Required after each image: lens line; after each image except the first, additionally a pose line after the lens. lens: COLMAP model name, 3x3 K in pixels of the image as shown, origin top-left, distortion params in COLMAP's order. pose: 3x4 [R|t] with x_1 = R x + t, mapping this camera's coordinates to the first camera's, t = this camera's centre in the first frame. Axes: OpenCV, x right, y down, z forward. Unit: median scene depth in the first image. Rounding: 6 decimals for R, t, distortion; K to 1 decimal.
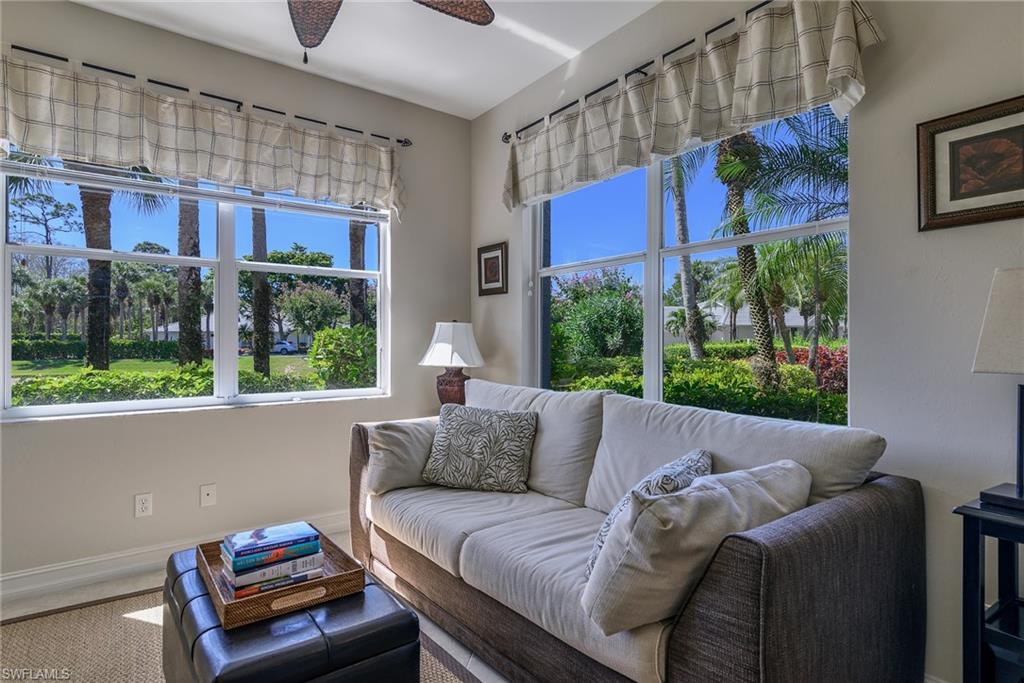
lens RADIAL K [[541.3, 0, 517.0], [0, 541.3, 340.7], [0, 0, 1]] dist [0.006287, -0.001142]
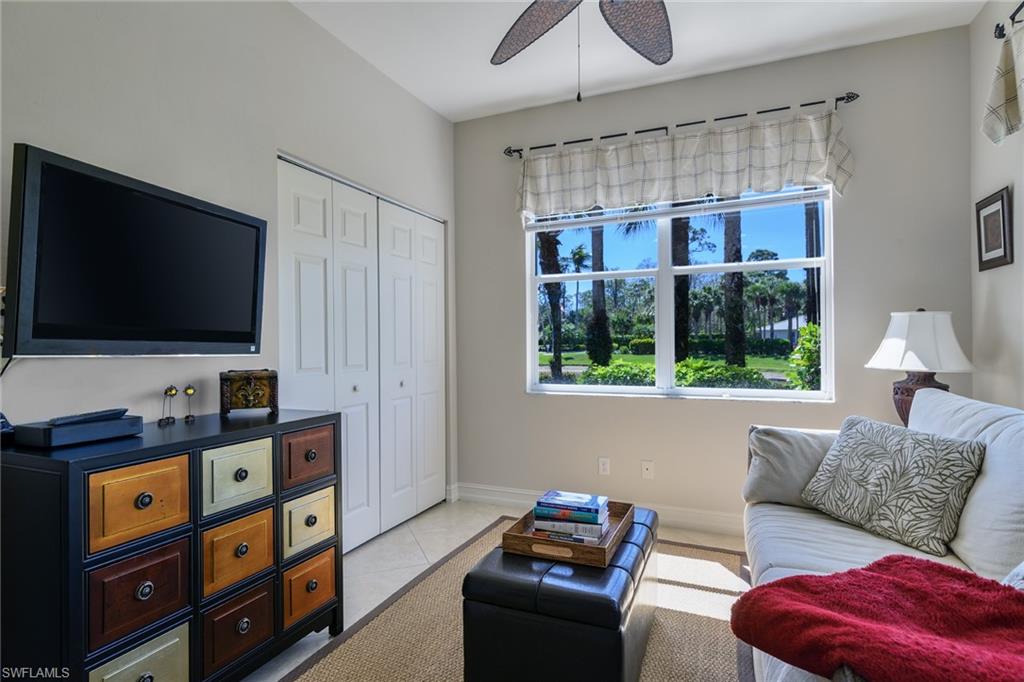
lens RADIAL K [[541.3, 0, 514.6], [0, 541.3, 341.9], [0, 0, 1]] dist [0.006287, -0.001142]
pose [[0.488208, -0.003430, -0.872720, 0.324610], [0.009288, 0.999956, 0.001266, 0.002234], [0.872678, -0.008724, 0.488219, 0.176453]]
